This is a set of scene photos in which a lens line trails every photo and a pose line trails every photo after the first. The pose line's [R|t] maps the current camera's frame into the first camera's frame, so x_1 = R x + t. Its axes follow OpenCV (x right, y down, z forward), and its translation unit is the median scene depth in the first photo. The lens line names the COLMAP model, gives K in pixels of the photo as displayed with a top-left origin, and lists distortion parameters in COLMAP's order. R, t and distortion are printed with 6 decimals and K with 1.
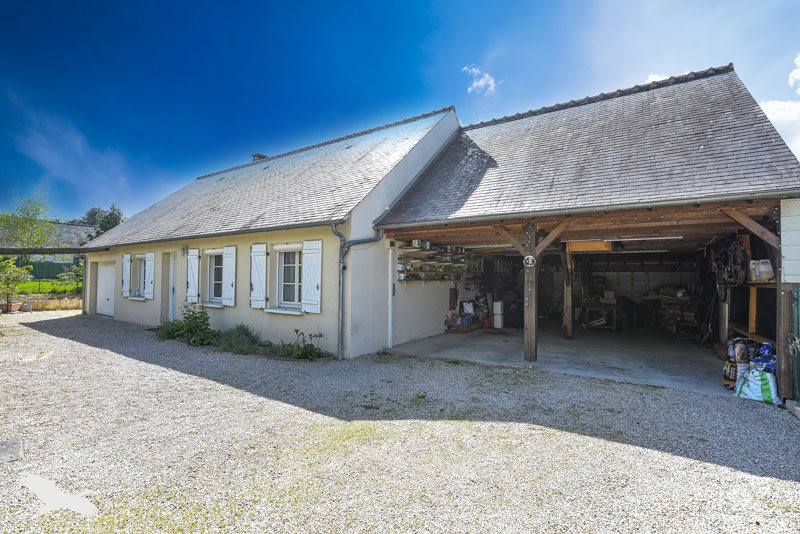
lens RADIAL K [[375.0, 0, 400.0], [0, 375.0, 267.0], [0, 0, 1]] dist [-0.002461, -0.001293]
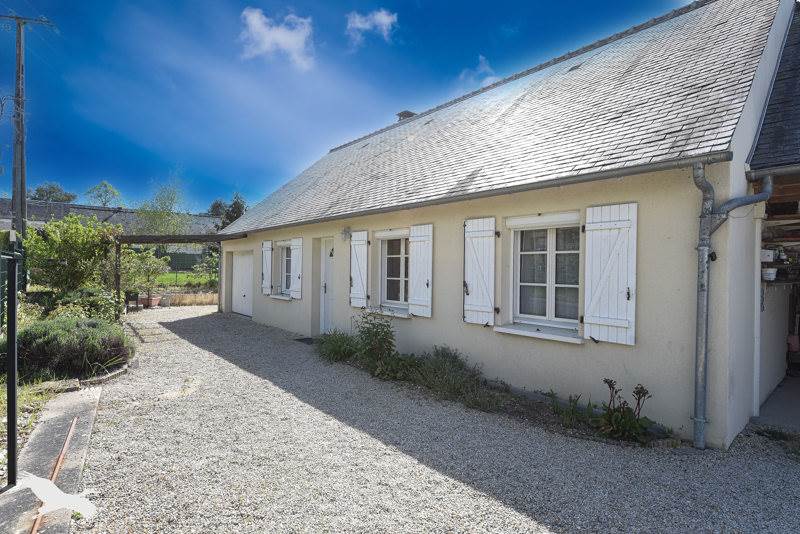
lens RADIAL K [[415.9, 0, 400.0], [0, 415.9, 267.0], [0, 0, 1]] dist [0.000158, 0.000051]
pose [[0.964002, 0.003728, -0.265870, -0.242234], [0.002306, 0.999747, 0.022379, 0.001638], [0.265886, -0.022186, 0.963749, 0.239385]]
